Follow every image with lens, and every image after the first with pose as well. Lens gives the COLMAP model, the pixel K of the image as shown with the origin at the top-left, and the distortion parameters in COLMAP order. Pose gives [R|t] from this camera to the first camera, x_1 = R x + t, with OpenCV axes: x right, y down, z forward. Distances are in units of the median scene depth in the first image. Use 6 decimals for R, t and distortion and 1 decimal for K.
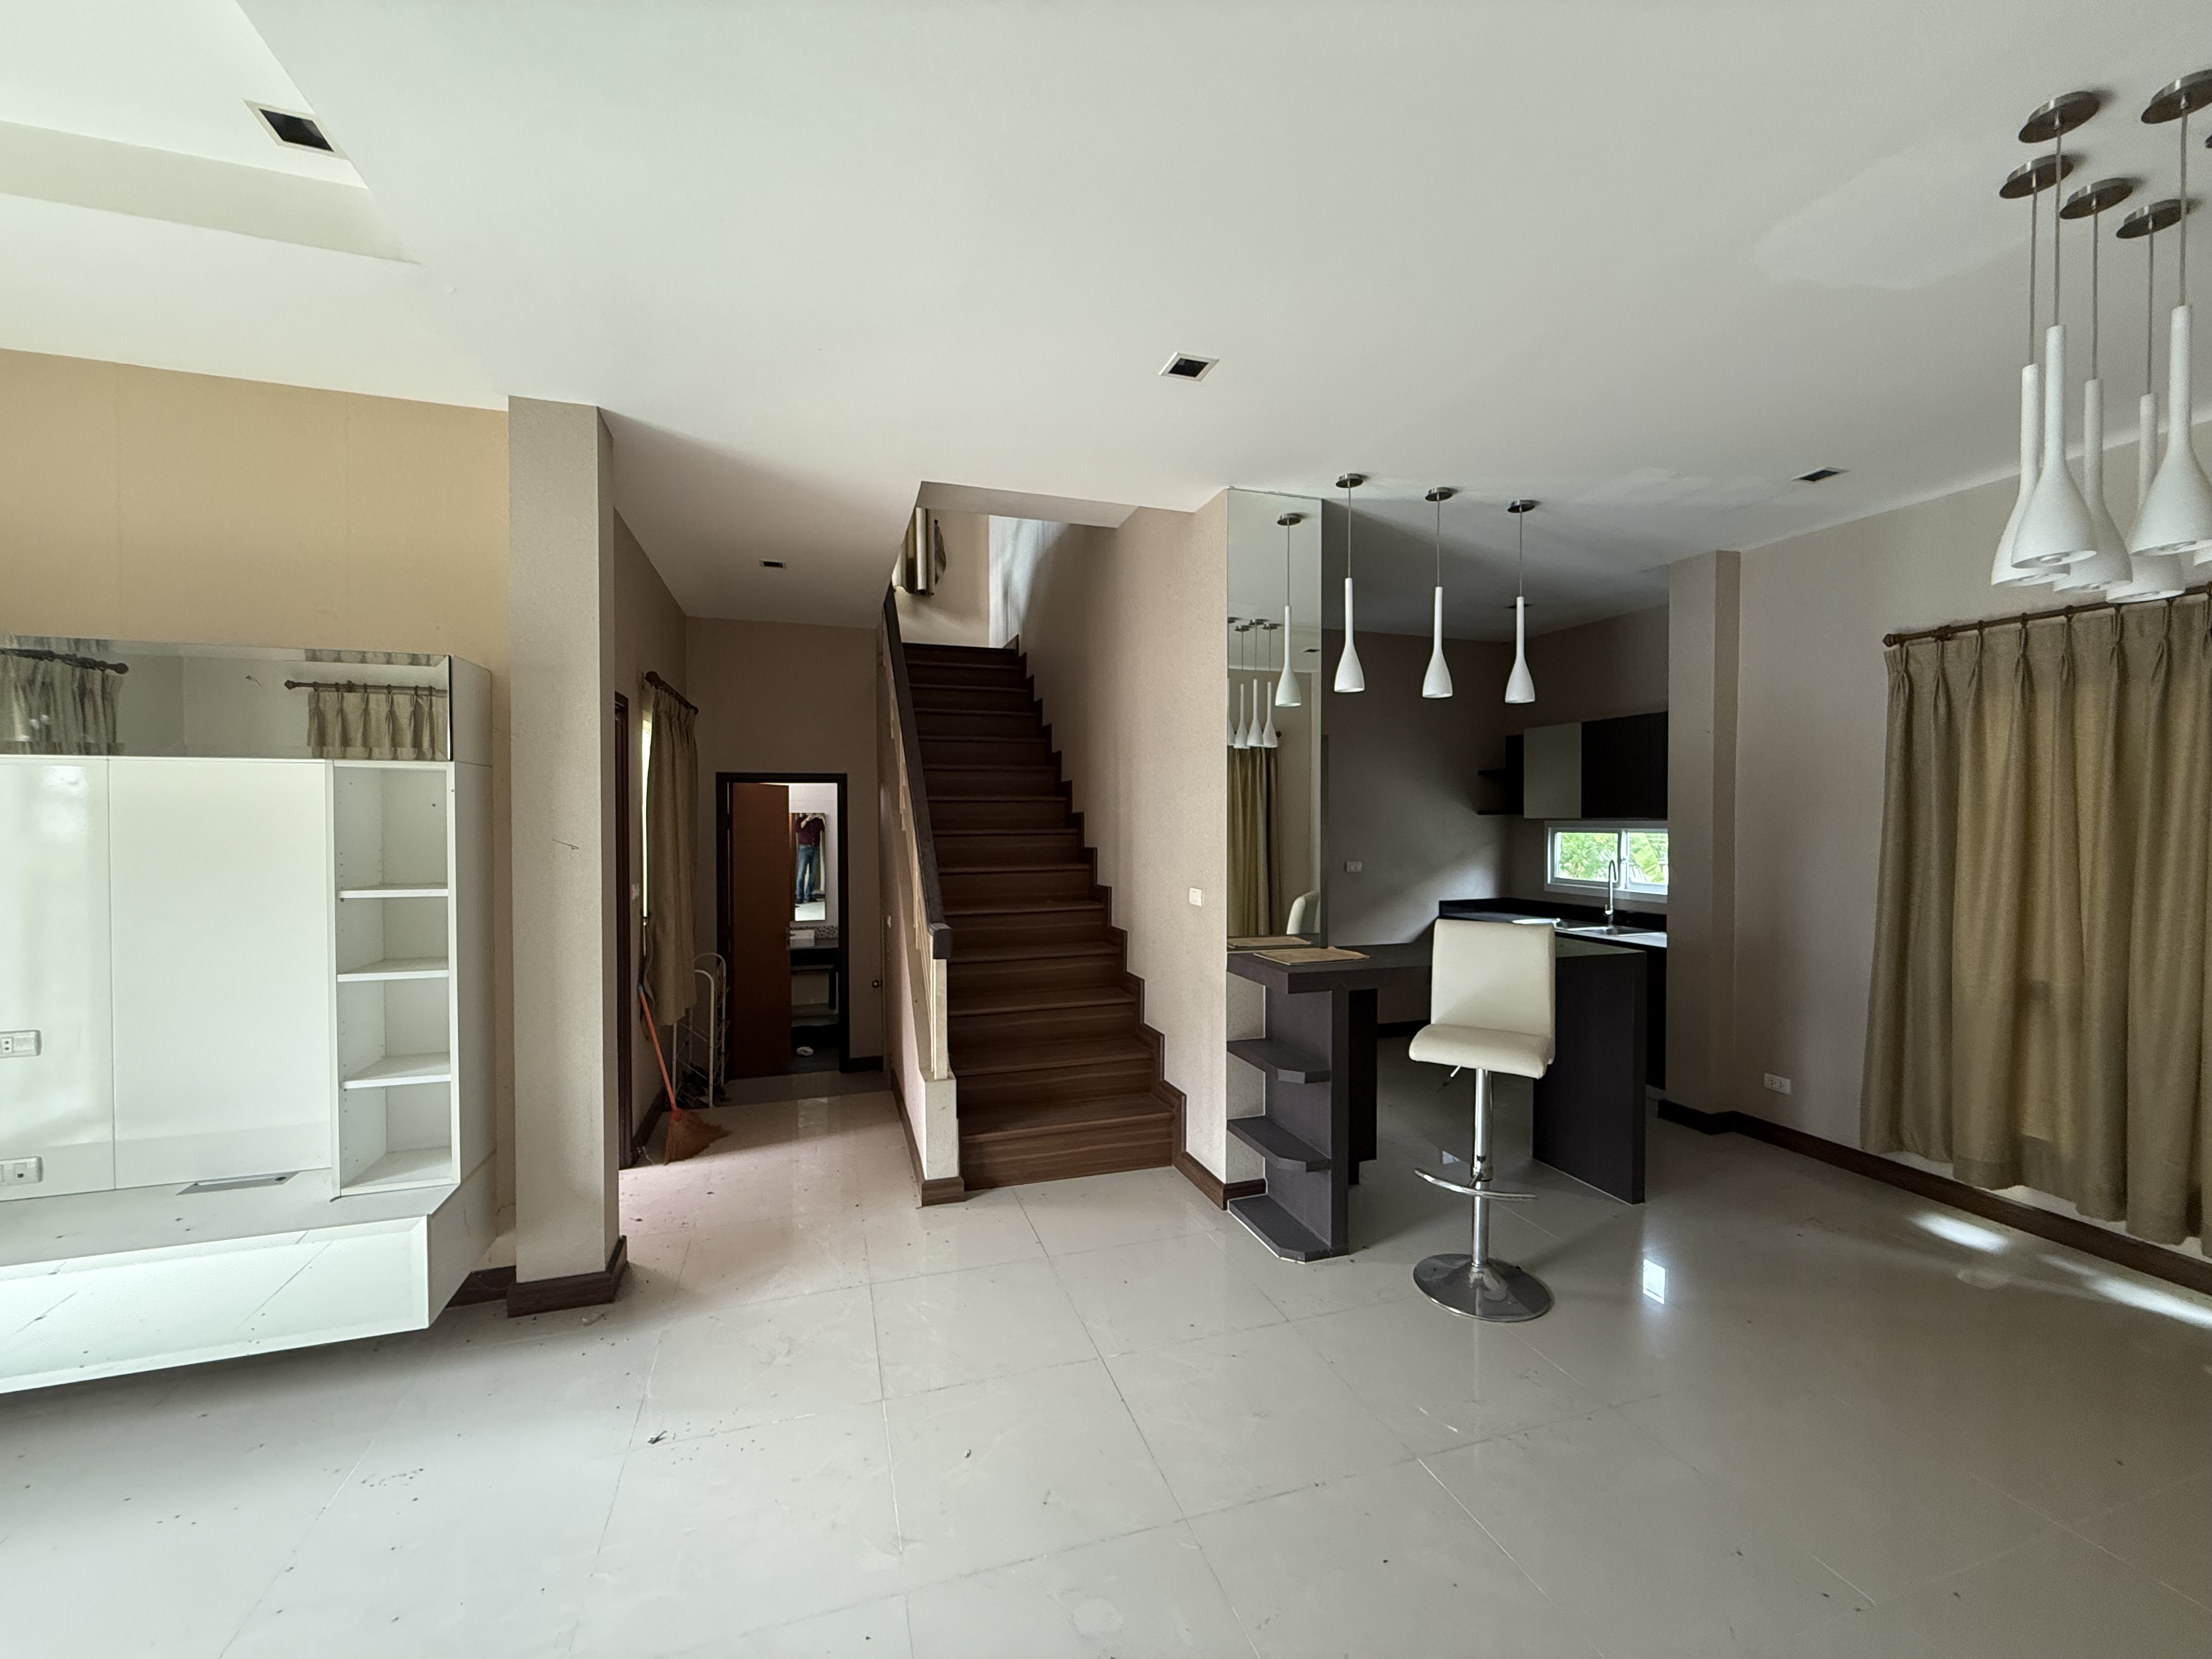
lens RADIAL K [[878.4, 0, 1103.8], [0, 878.4, 828.8], [0, 0, 1]] dist [-0.000756, 0.000378]
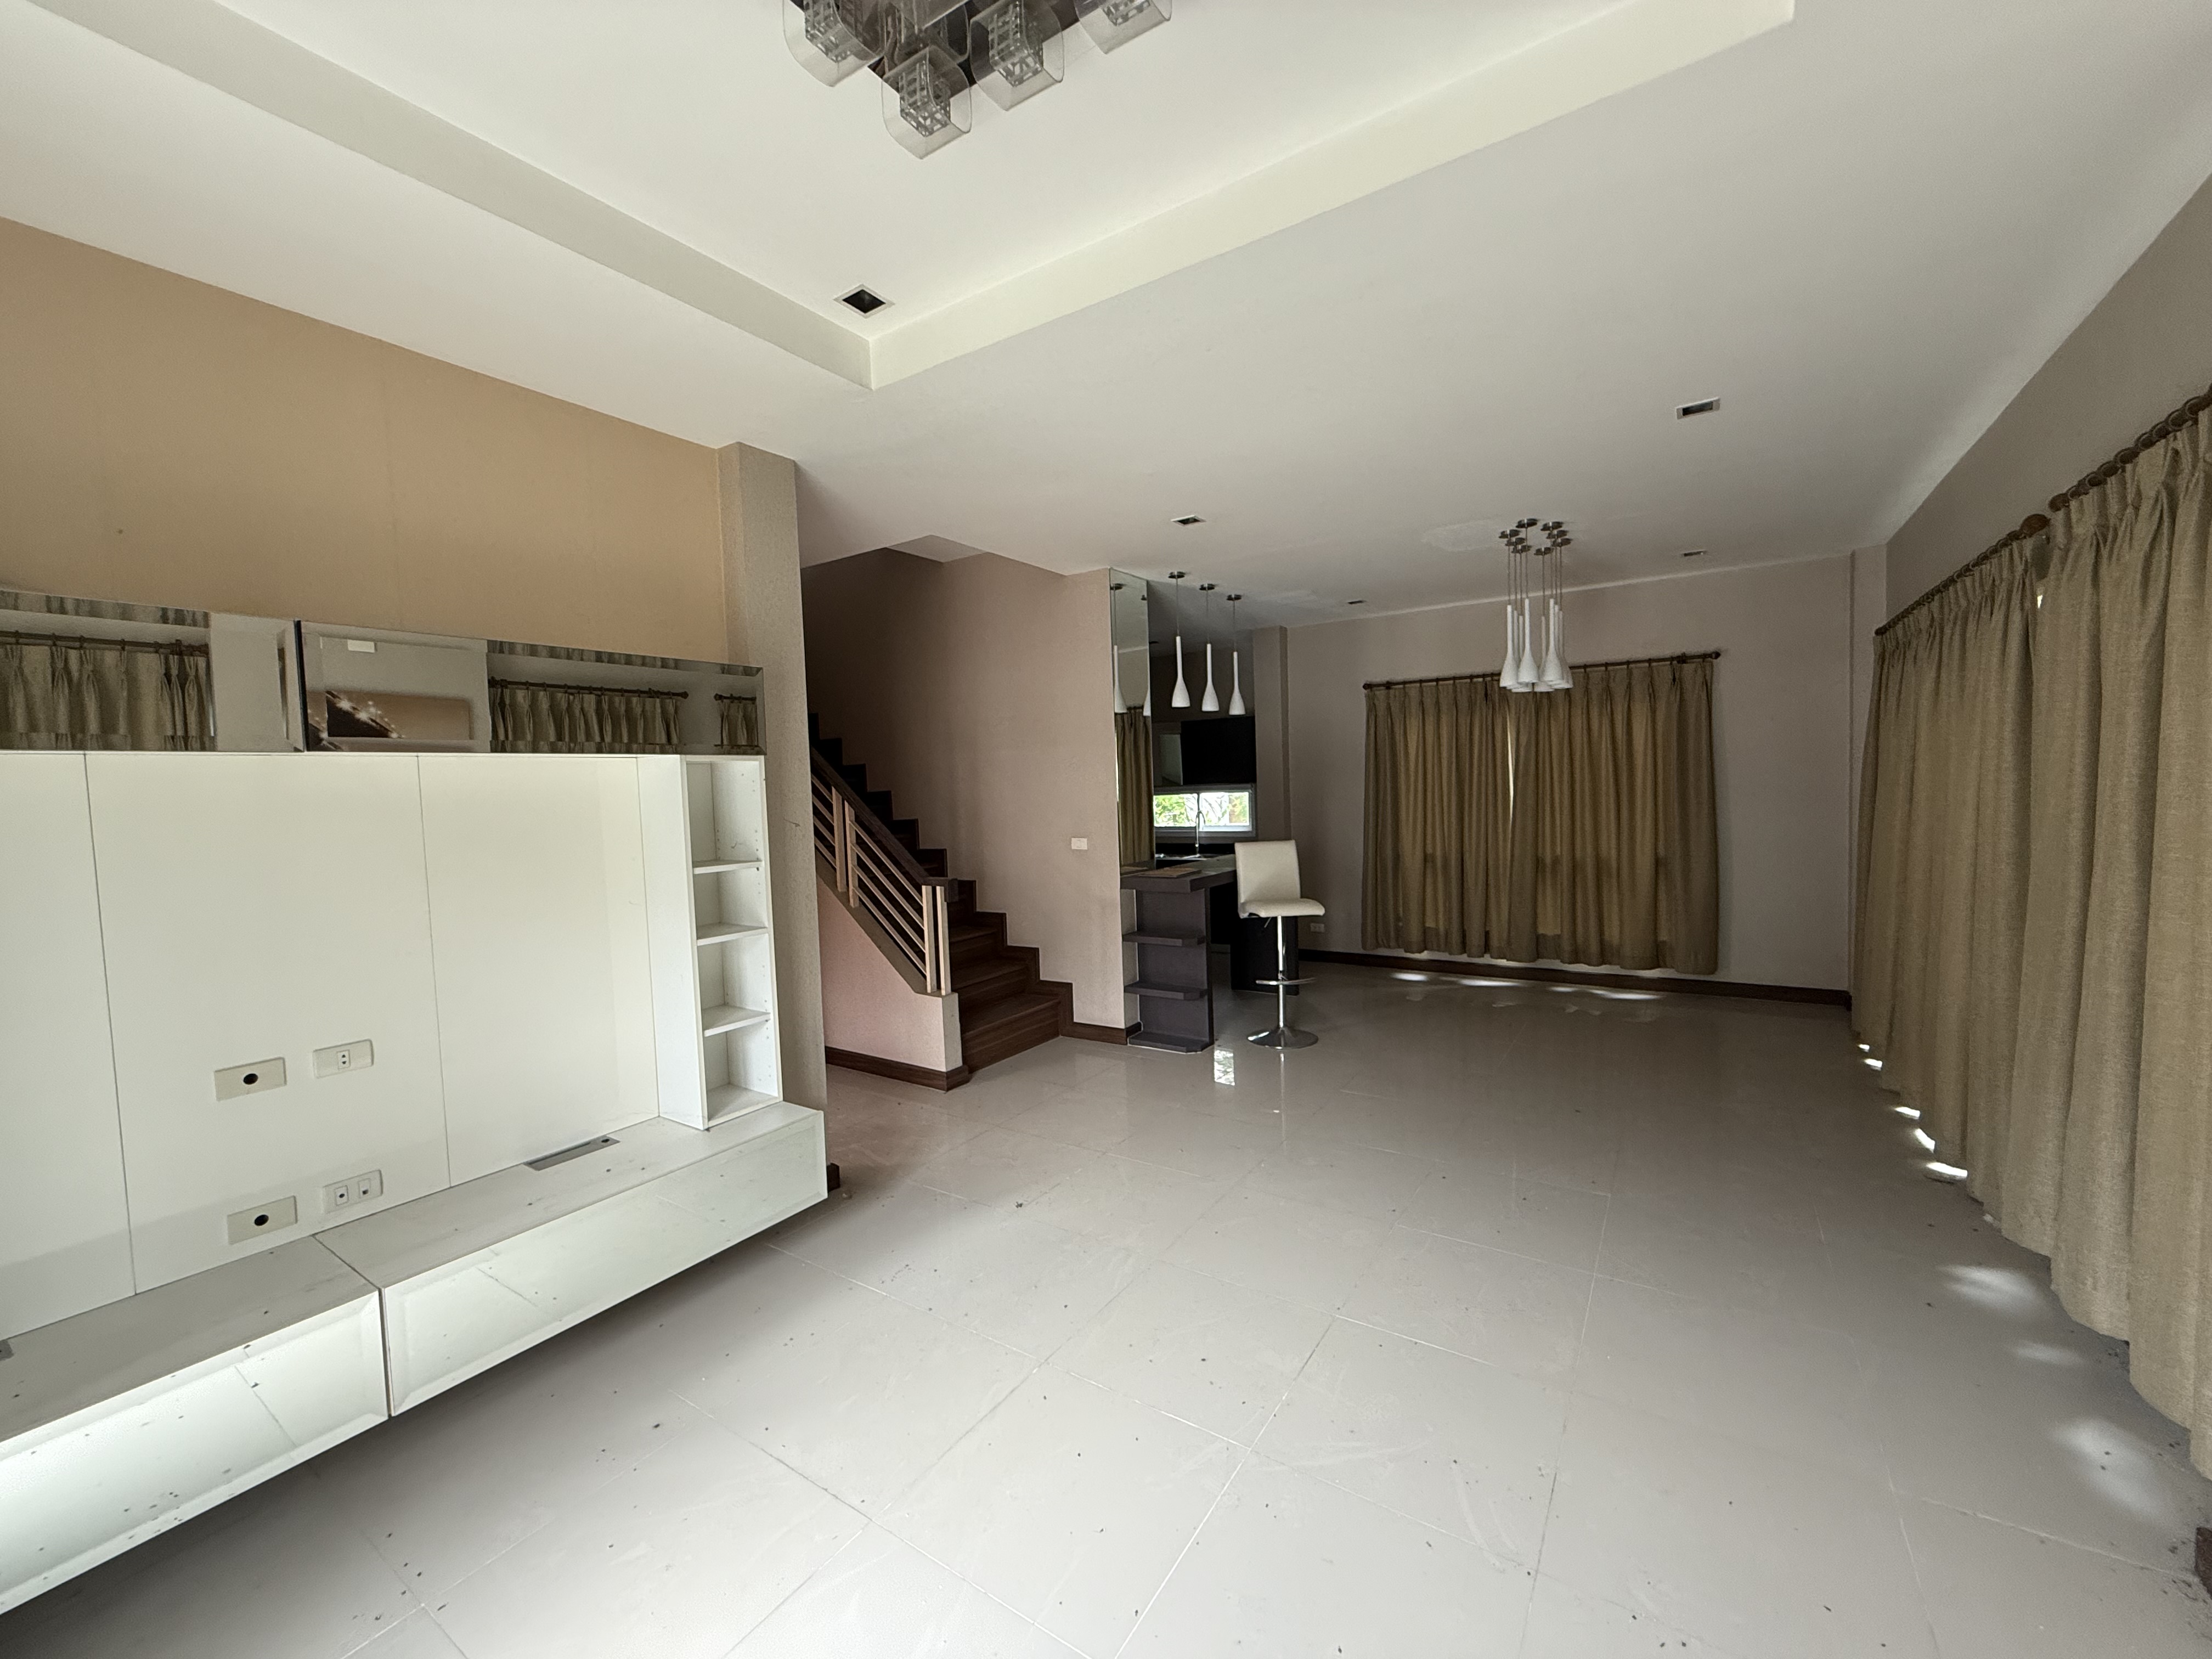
lens RADIAL K [[878.4, 0, 1109.5], [0, 878.4, 828.8], [0, 0, 1]] dist [-0.000756, 0.000378]
pose [[0.782165, -0.056784, 0.620479, -0.810233], [0.039679, 0.998357, 0.041346, -0.005270], [-0.621807, -0.007720, 0.783133, -0.174360]]
